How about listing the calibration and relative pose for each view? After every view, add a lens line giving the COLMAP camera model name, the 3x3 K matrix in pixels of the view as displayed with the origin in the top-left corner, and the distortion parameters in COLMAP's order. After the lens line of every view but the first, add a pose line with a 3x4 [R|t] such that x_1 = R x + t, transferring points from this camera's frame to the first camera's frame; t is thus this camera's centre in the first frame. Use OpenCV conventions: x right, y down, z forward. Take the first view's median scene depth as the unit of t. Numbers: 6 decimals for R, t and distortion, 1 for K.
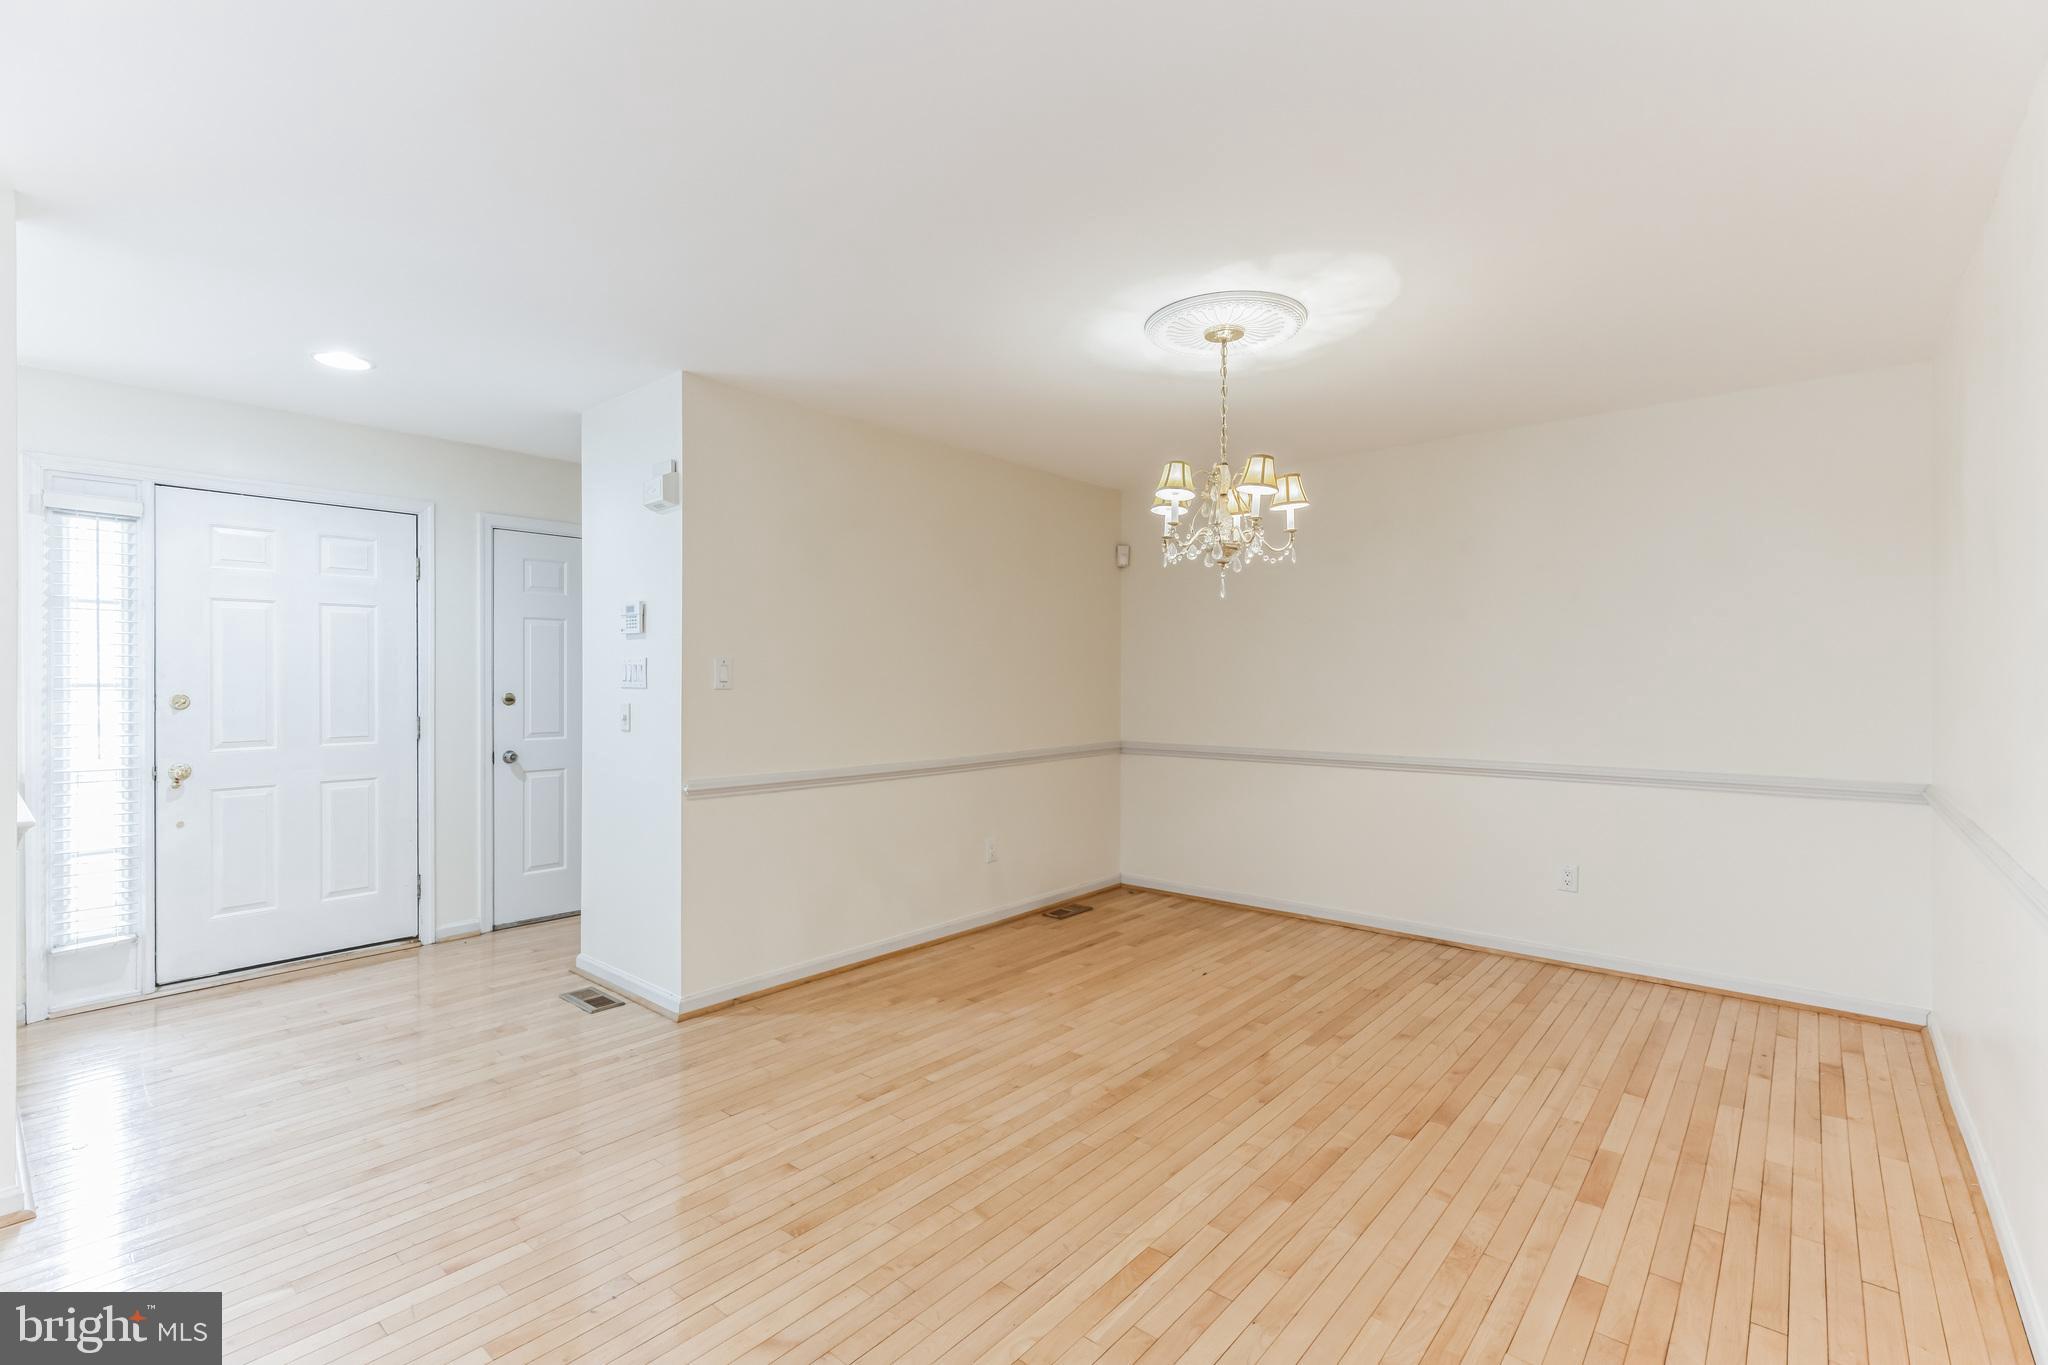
lens RADIAL K [[922.0, 0, 1019.6], [0, 922.0, 675.0], [0, 0, 1]] dist [0.008477, 0.001155]
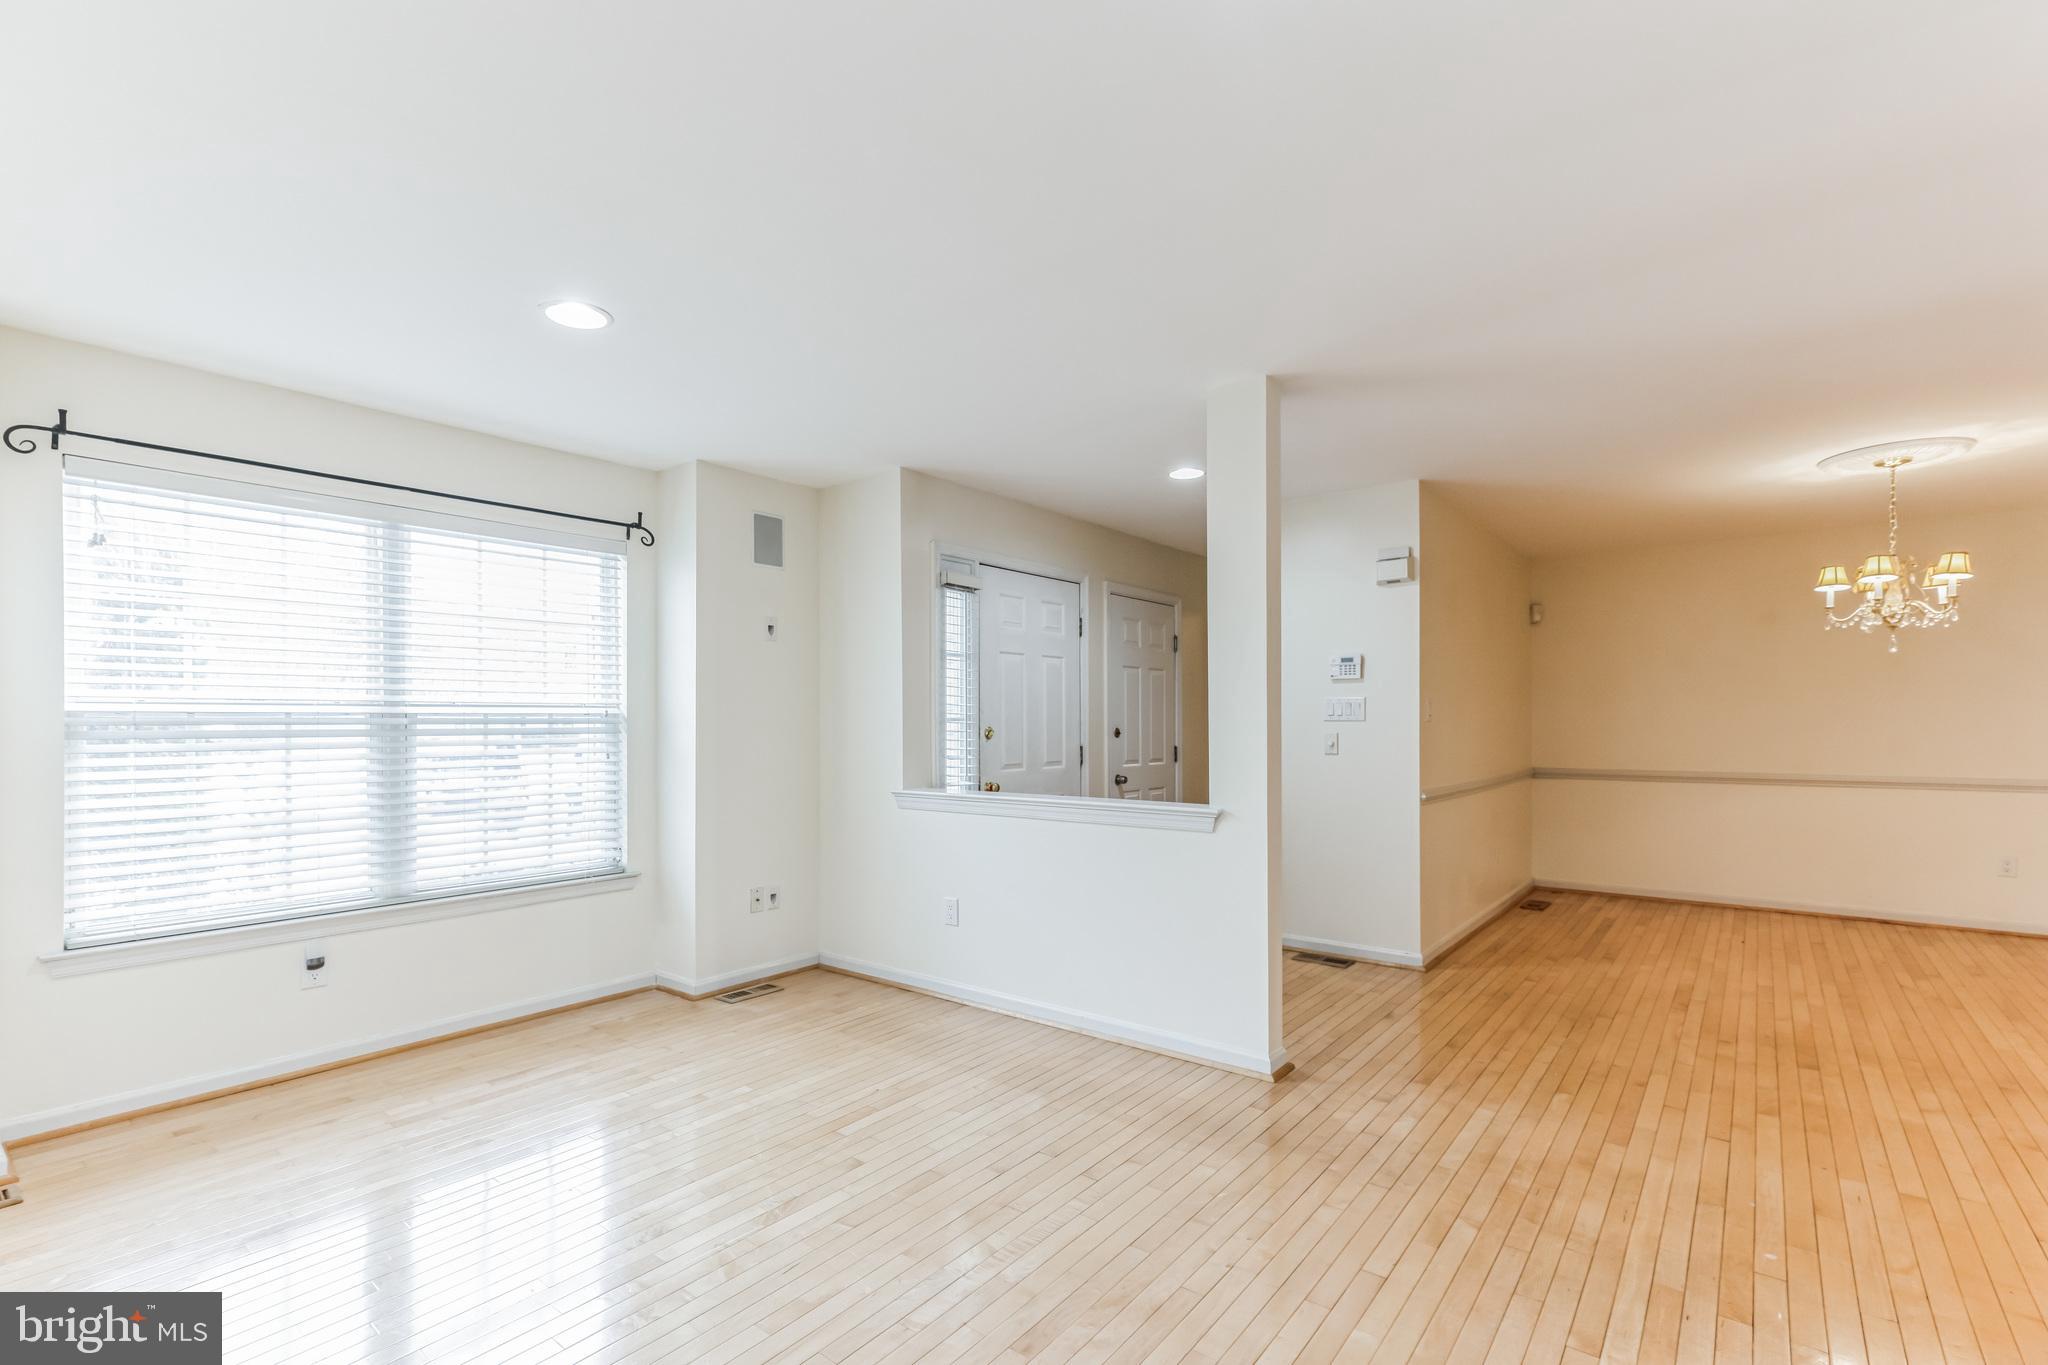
lens RADIAL K [[922.0, 0, 1021.5], [0, 922.0, 722.3], [0, 0, 1]] dist [0.008477, 0.001155]
pose [[0.999160, -0.003322, 0.040840, -0.941066], [0.003242, 0.999993, 0.002004, 0.011846], [-0.040846, -0.001870, 0.999164, -0.281402]]
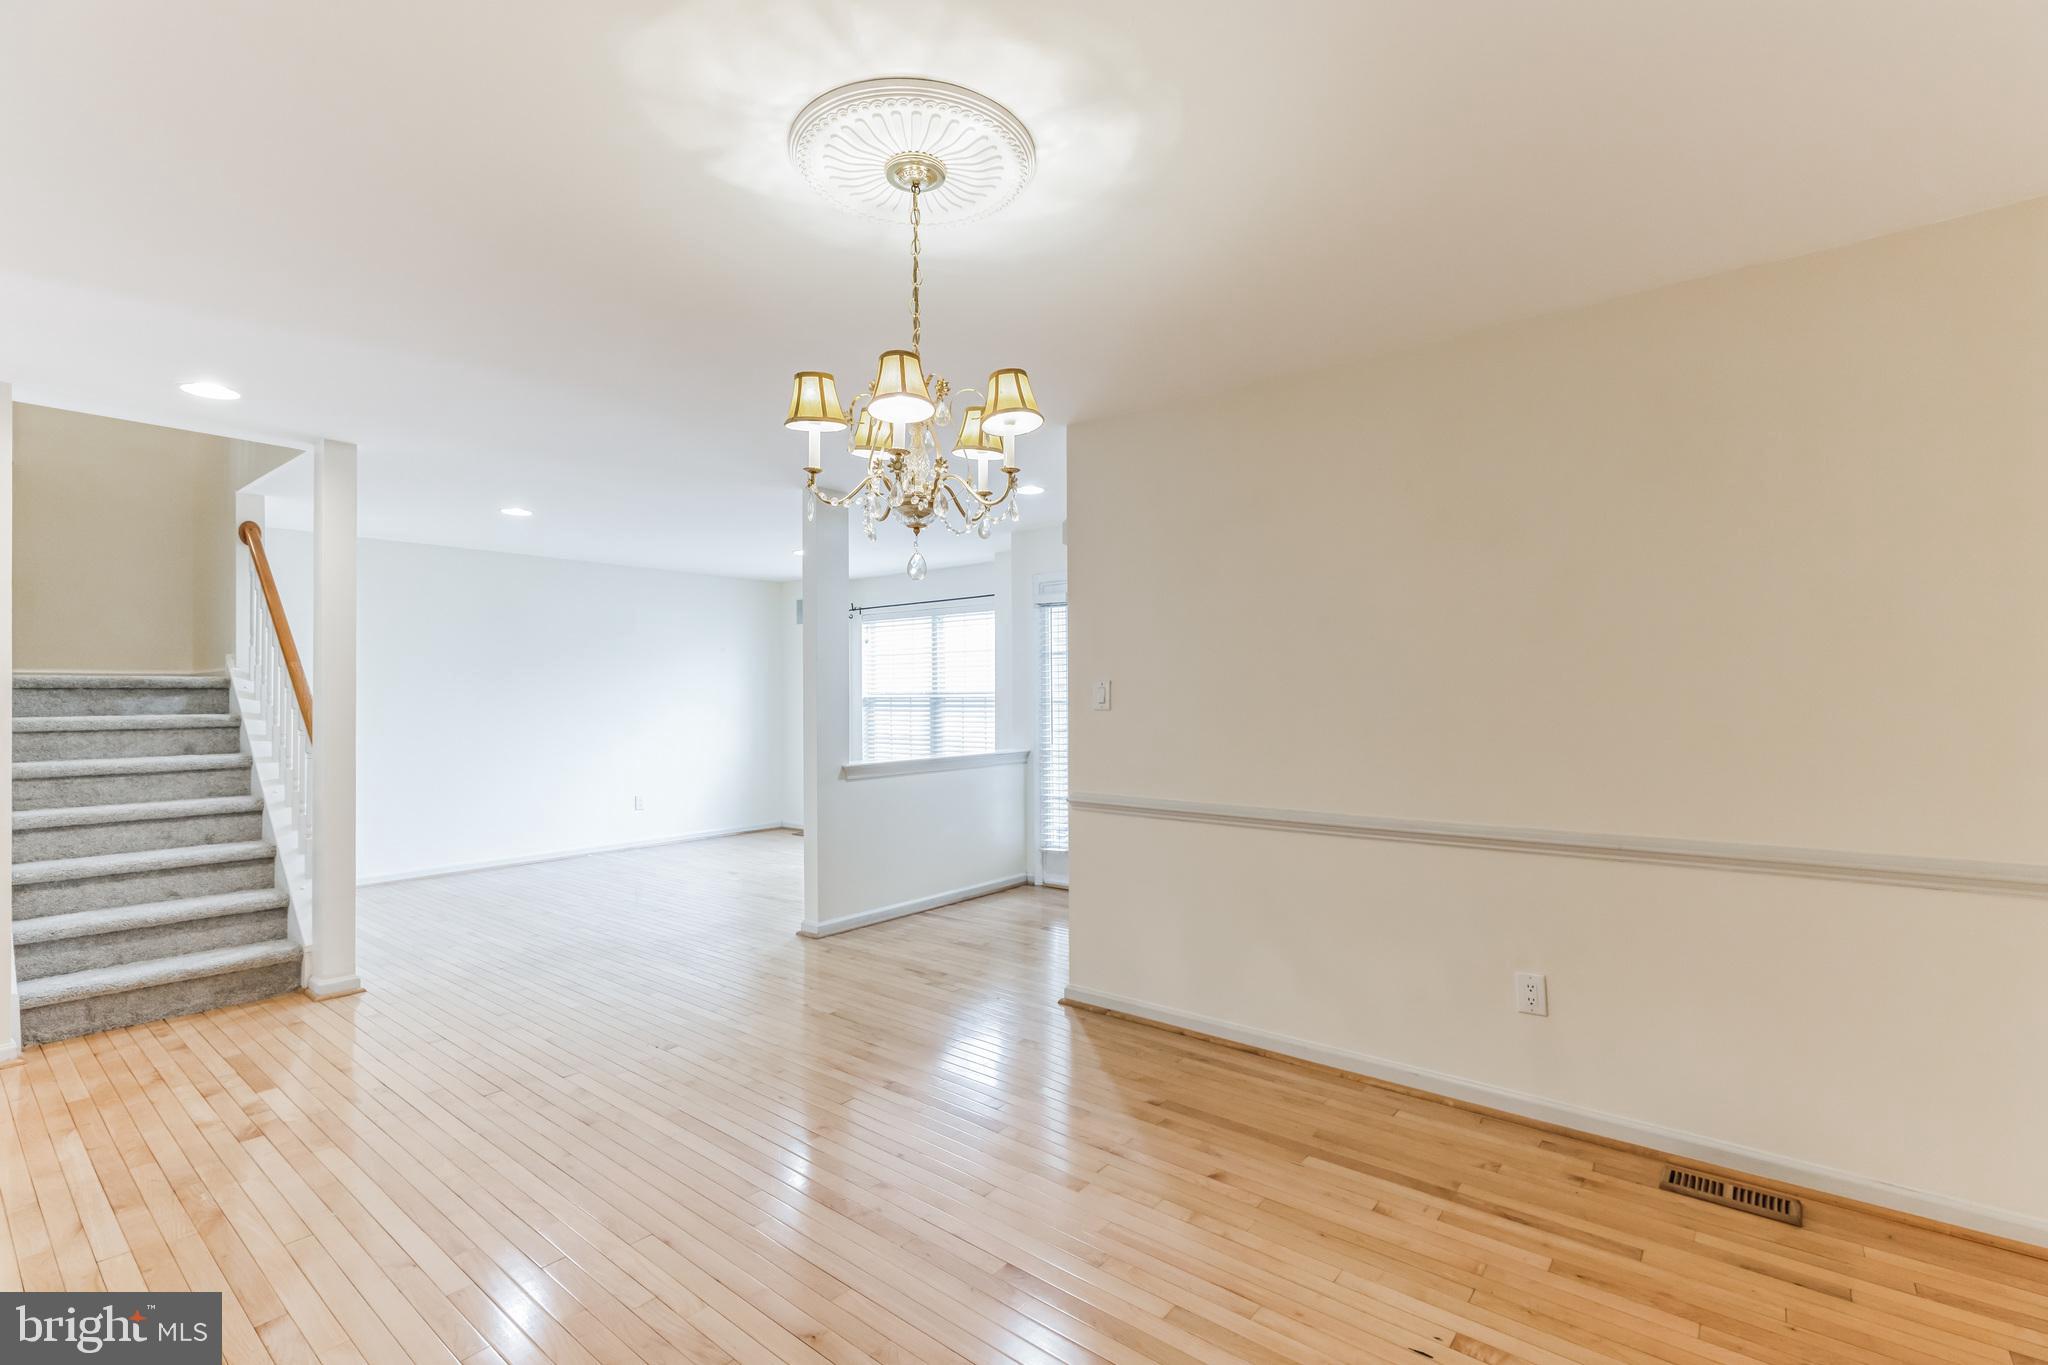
lens RADIAL K [[922.0, 0, 1015.2], [0, 922.0, 690.4], [0, 0, 1]] dist [0.008477, 0.001155]
pose [[0.026214, -0.005244, -0.999643, 0.717414], [0.007340, 0.999960, -0.005053, -0.002354], [0.999629, -0.007204, 0.026252, 0.864220]]
